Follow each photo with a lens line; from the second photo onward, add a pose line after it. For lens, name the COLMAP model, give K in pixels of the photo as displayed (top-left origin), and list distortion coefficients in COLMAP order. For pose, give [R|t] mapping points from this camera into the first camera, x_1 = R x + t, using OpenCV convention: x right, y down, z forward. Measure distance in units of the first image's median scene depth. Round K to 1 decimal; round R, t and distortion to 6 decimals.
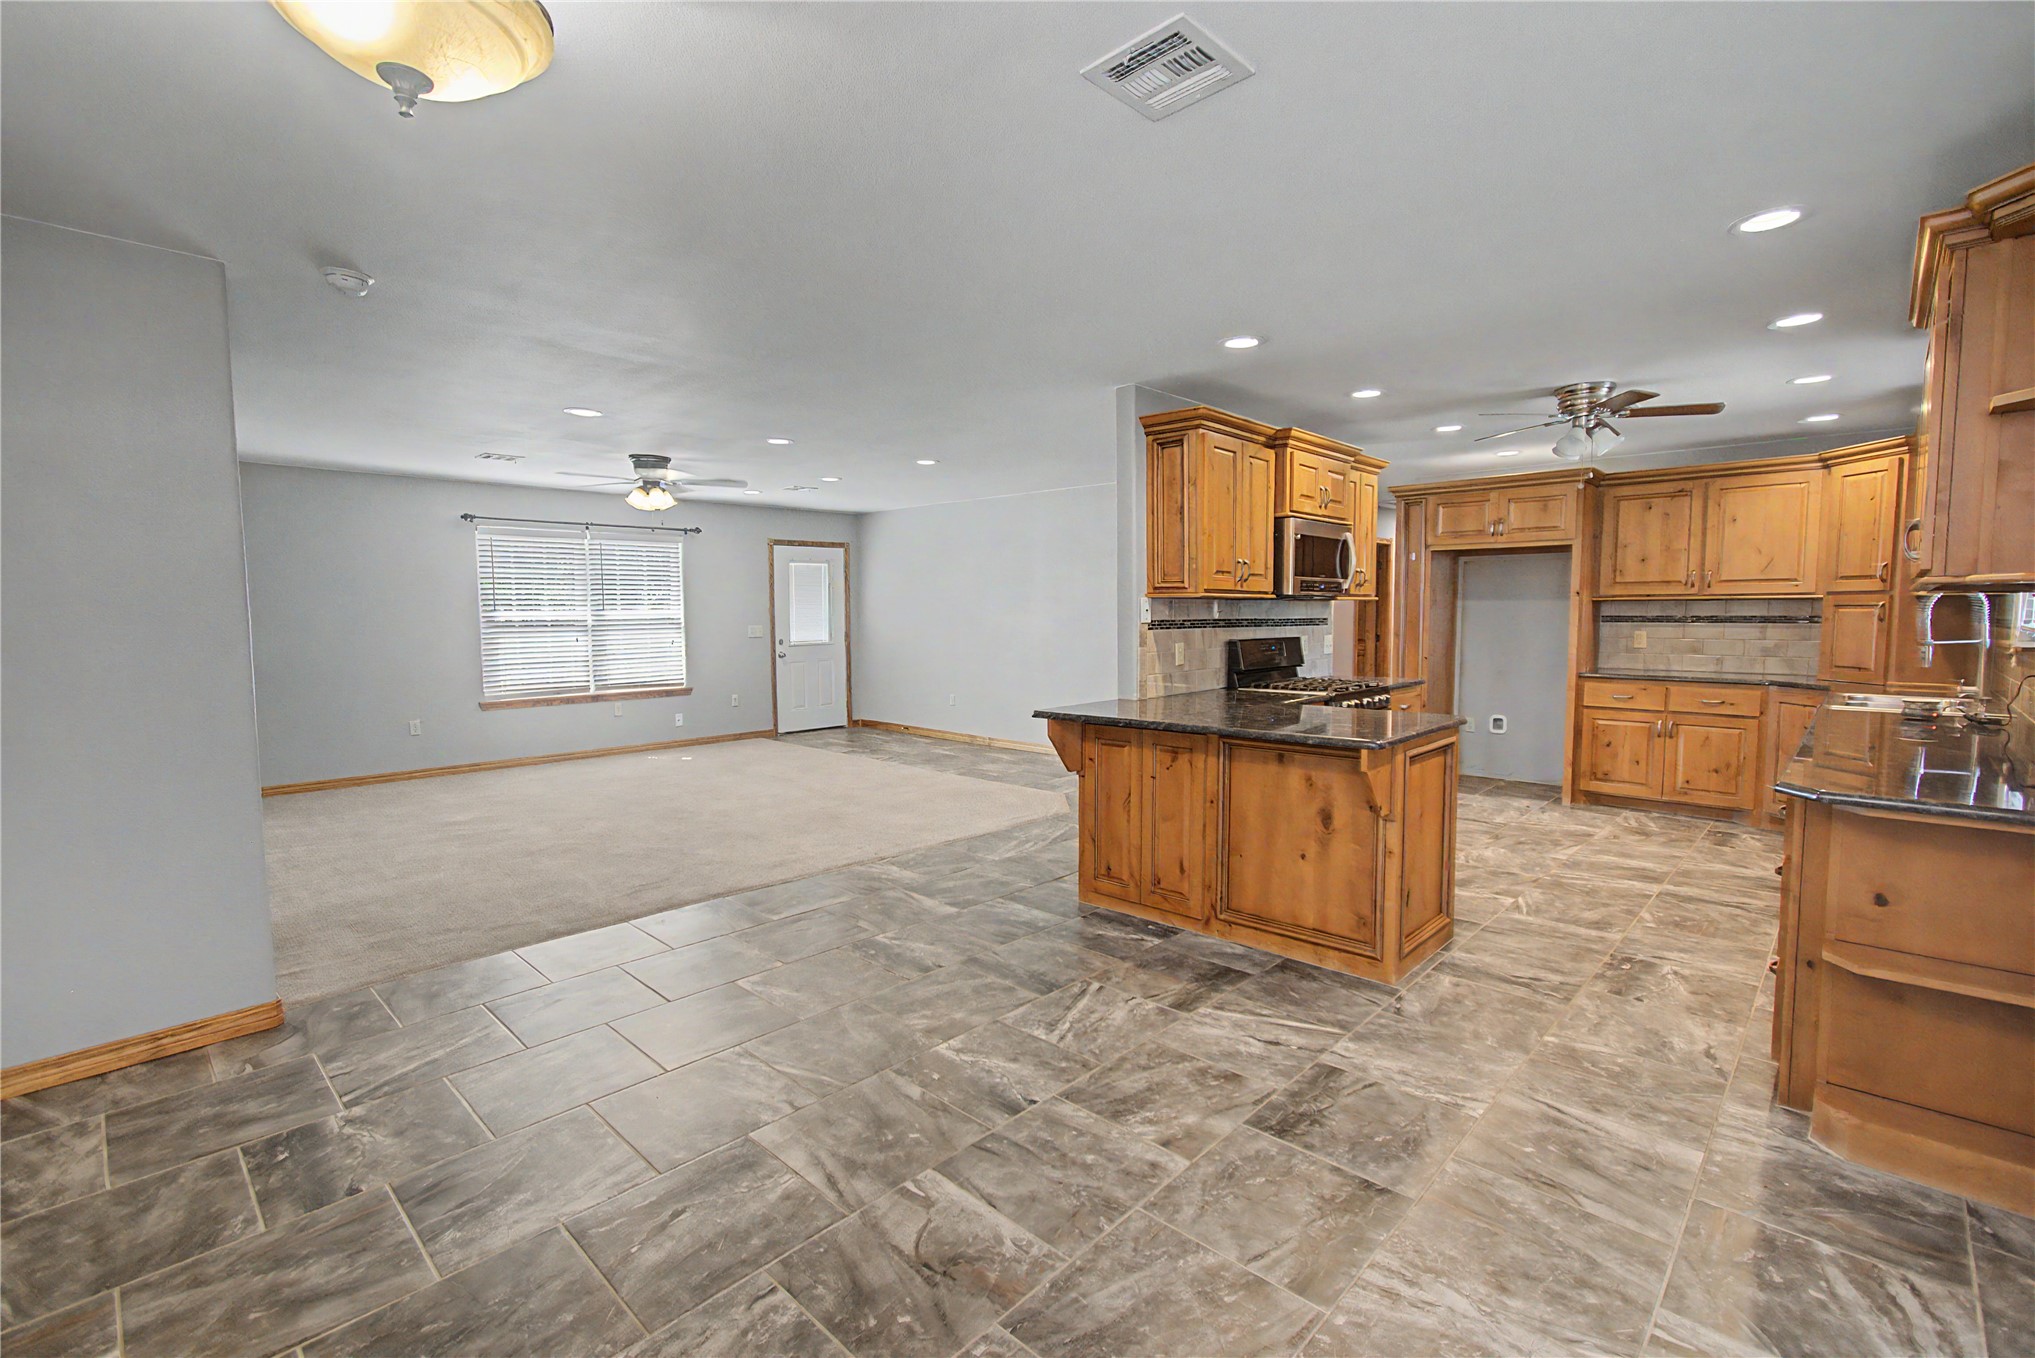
lens RADIAL K [[907.2, 0, 1015.1], [0, 907.2, 683.6], [0, 0, 1]] dist [-0.001705, 0.001927]
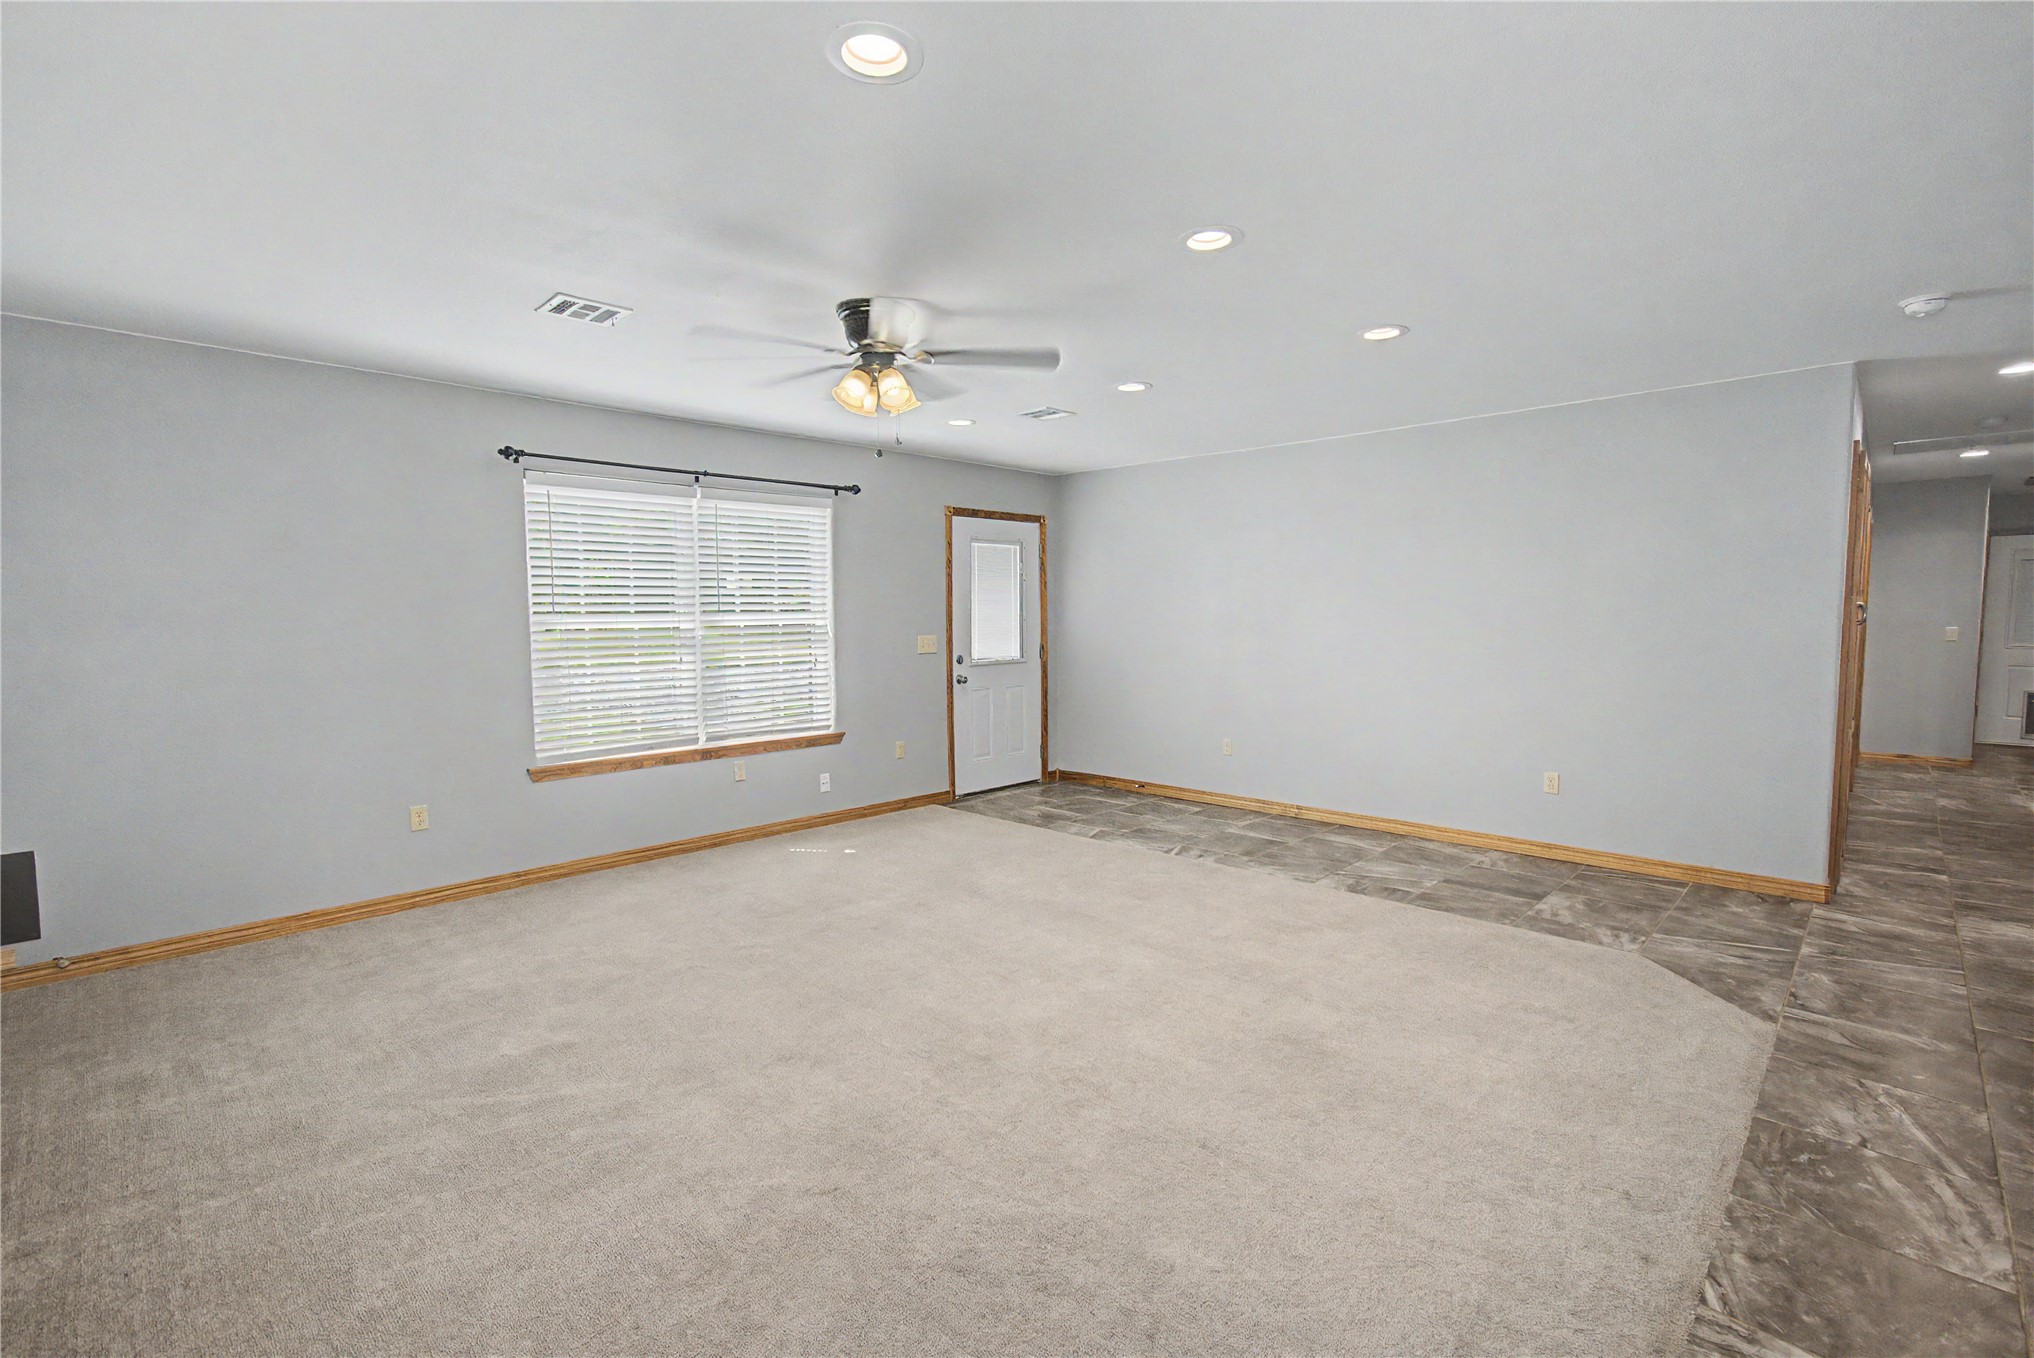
lens RADIAL K [[906.7, 0, 1027.2], [0, 906.7, 682.9], [0, 0, 1]] dist [-0.001705, 0.001927]
pose [[0.999989, -0.002861, 0.003646, -0.503262], [0.002885, 0.999975, -0.006469, -0.058266], [-0.003627, 0.006479, 0.999972, 0.774889]]
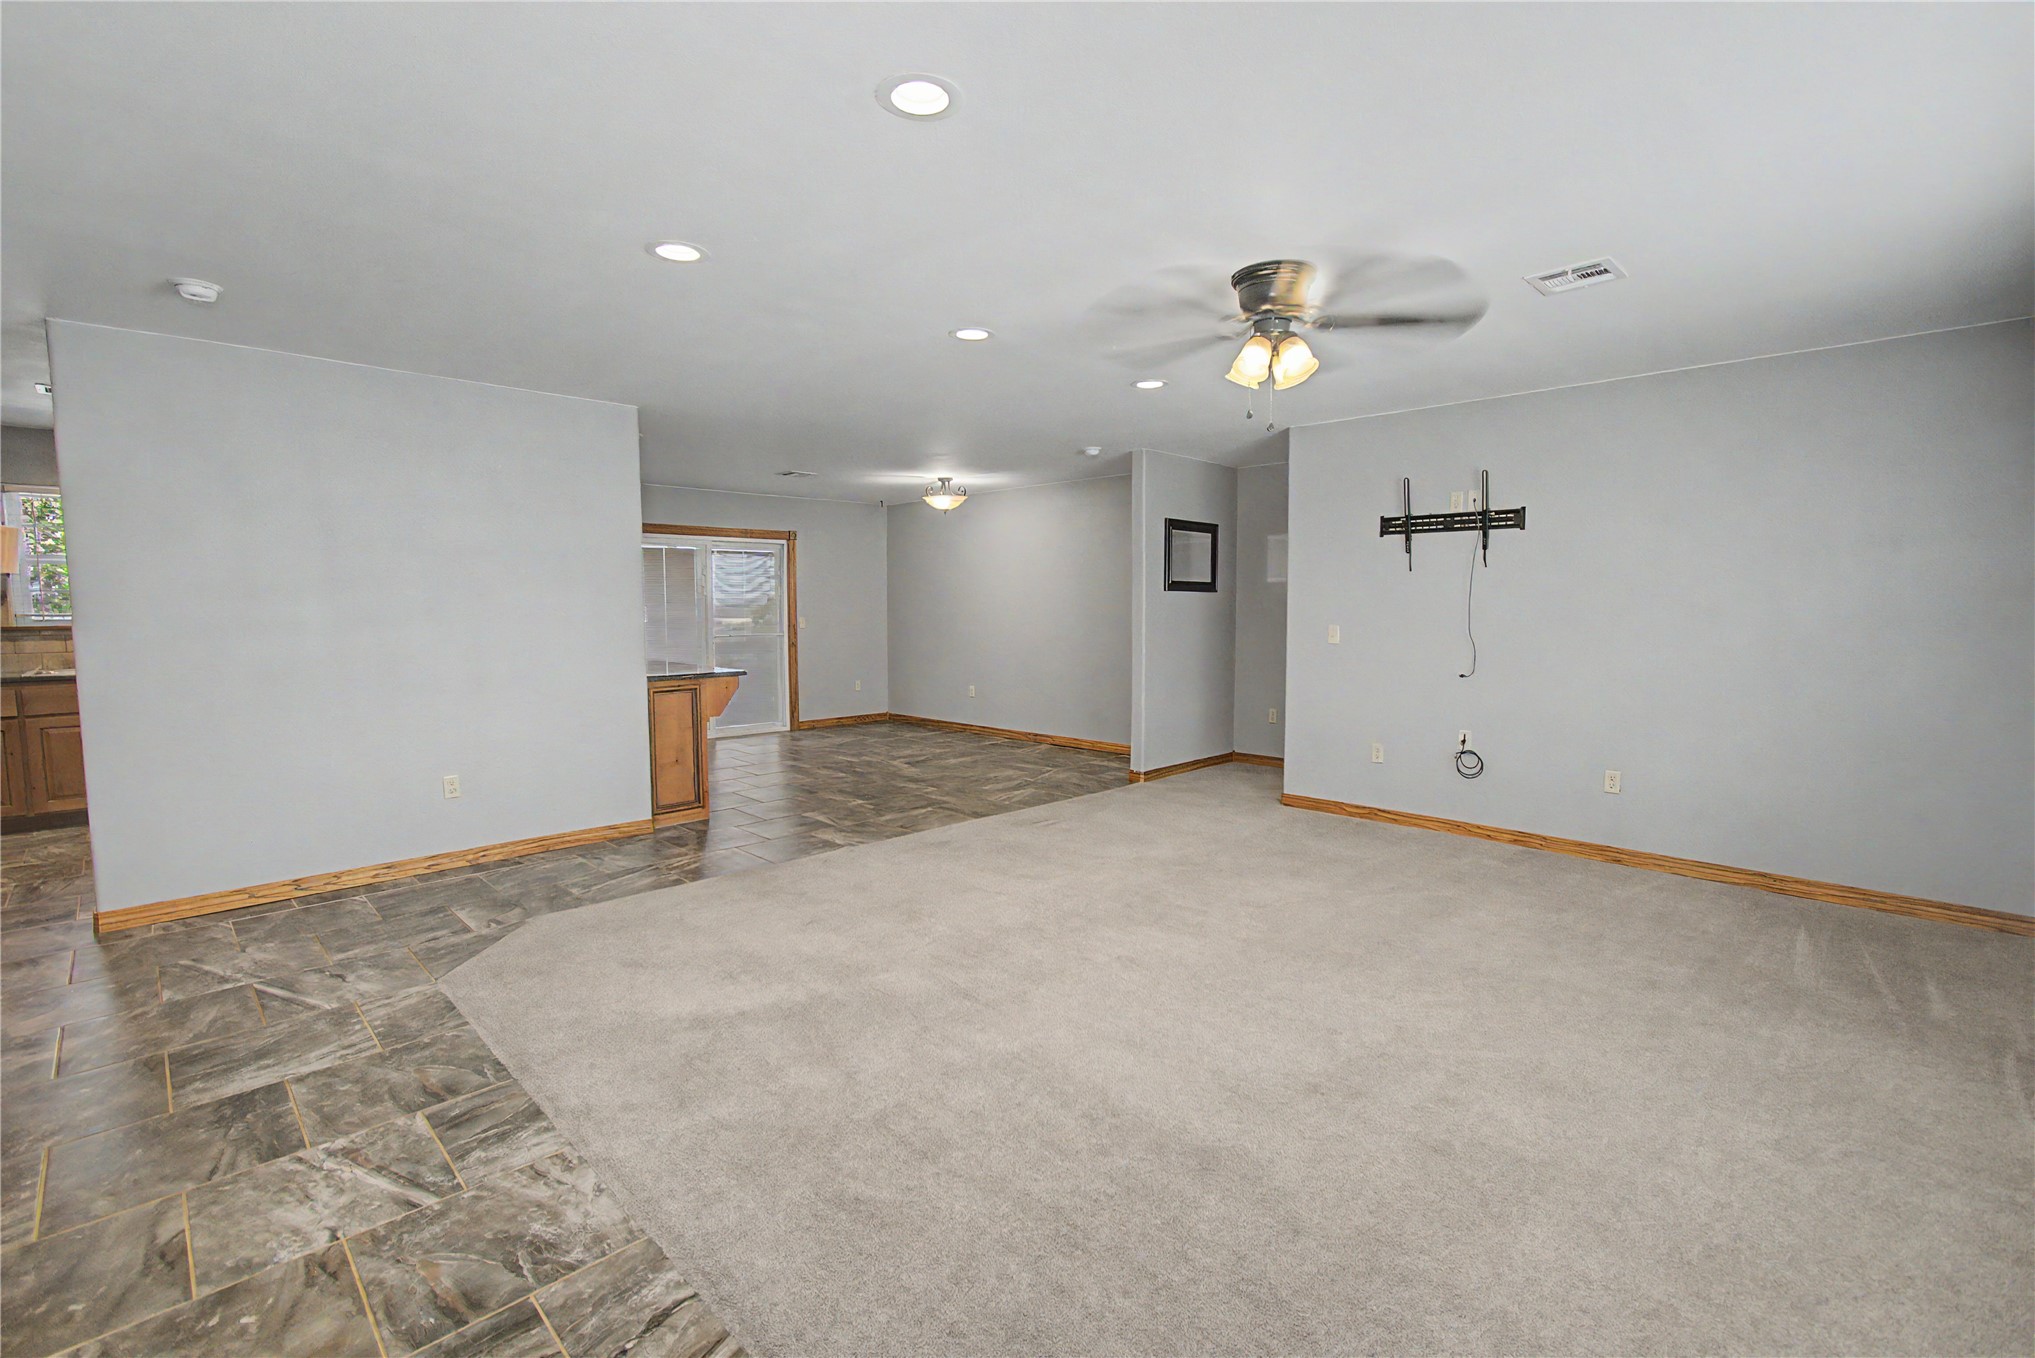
lens RADIAL K [[907.2, 0, 1019.1], [0, 907.2, 673.3], [0, 0, 1]] dist [-0.001705, 0.001927]
pose [[-0.999630, 0.002891, 0.027038, -0.441039], [0.007154, 0.987264, 0.158927, -0.186852], [-0.026234, 0.159062, -0.986920, 2.370138]]
